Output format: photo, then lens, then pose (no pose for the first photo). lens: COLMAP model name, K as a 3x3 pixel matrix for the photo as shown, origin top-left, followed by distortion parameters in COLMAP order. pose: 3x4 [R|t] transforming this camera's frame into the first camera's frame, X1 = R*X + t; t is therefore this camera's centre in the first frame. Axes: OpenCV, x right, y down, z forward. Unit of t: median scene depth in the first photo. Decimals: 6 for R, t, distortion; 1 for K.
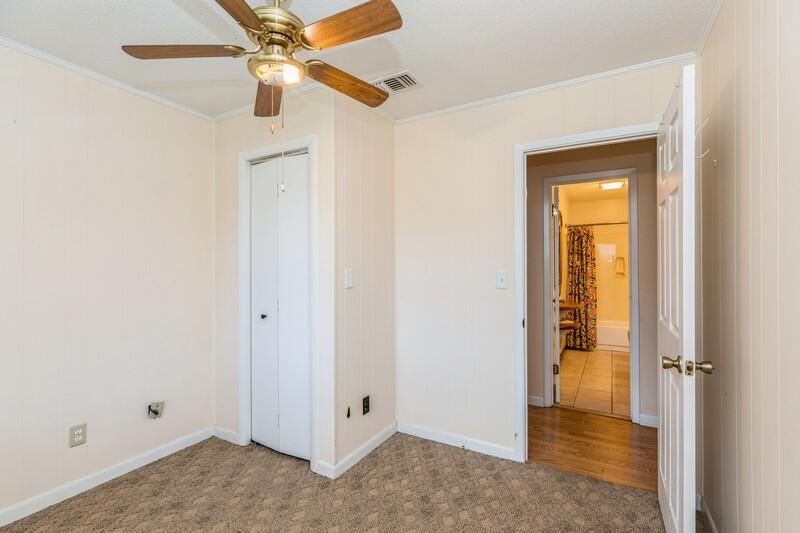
lens RADIAL K [[366.3, 0, 400.0], [0, 366.3, 266.5], [0, 0, 1]] dist [-0.001800, -0.000337]
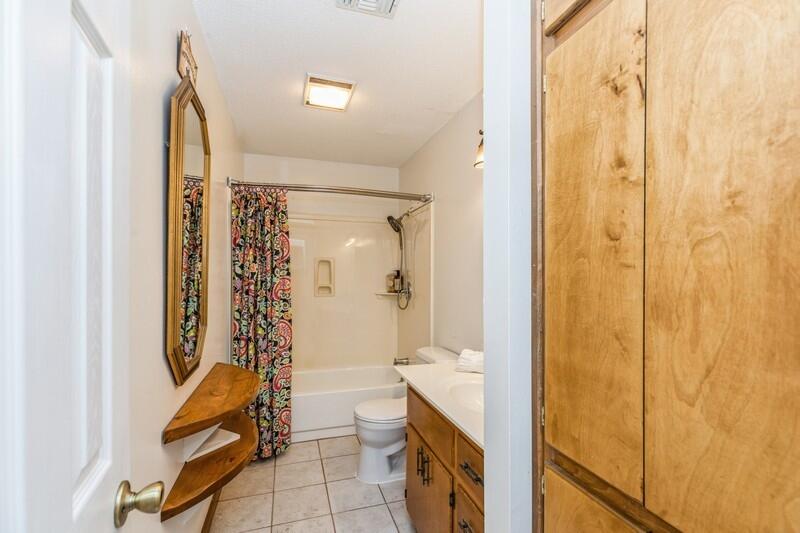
lens RADIAL K [[365.0, 0, 397.7], [0, 365.0, 278.5], [0, 0, 1]] dist [0.002596, 0.000223]
pose [[0.693037, 0.001405, 0.720900, 0.288786], [-0.008617, 0.999943, 0.006336, -0.000978], [-0.720850, -0.010603, 0.693010, 0.570741]]
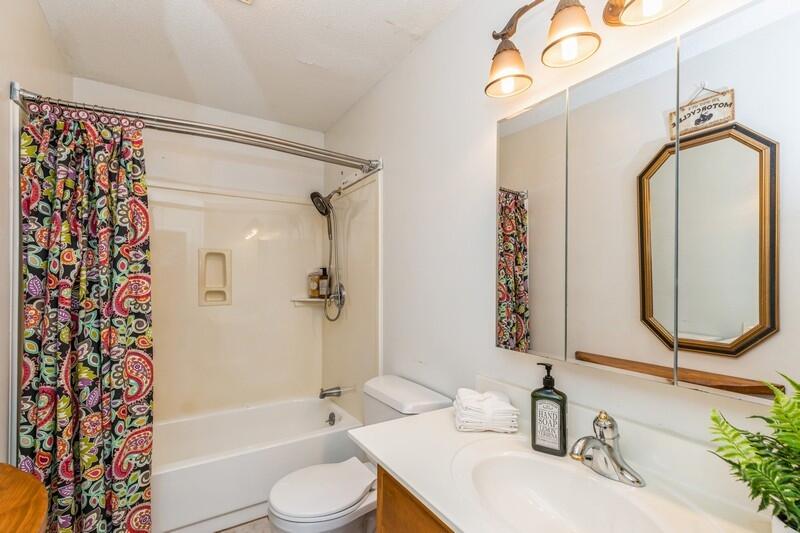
lens RADIAL K [[365.0, 0, 397.7], [0, 365.0, 278.5], [0, 0, 1]] dist [0.002596, 0.000223]
pose [[0.481766, 0.007842, 0.876265, 0.381241], [-0.007295, 0.999961, -0.004938, 0.004089], [-0.876270, -0.004013, 0.481804, 0.701890]]
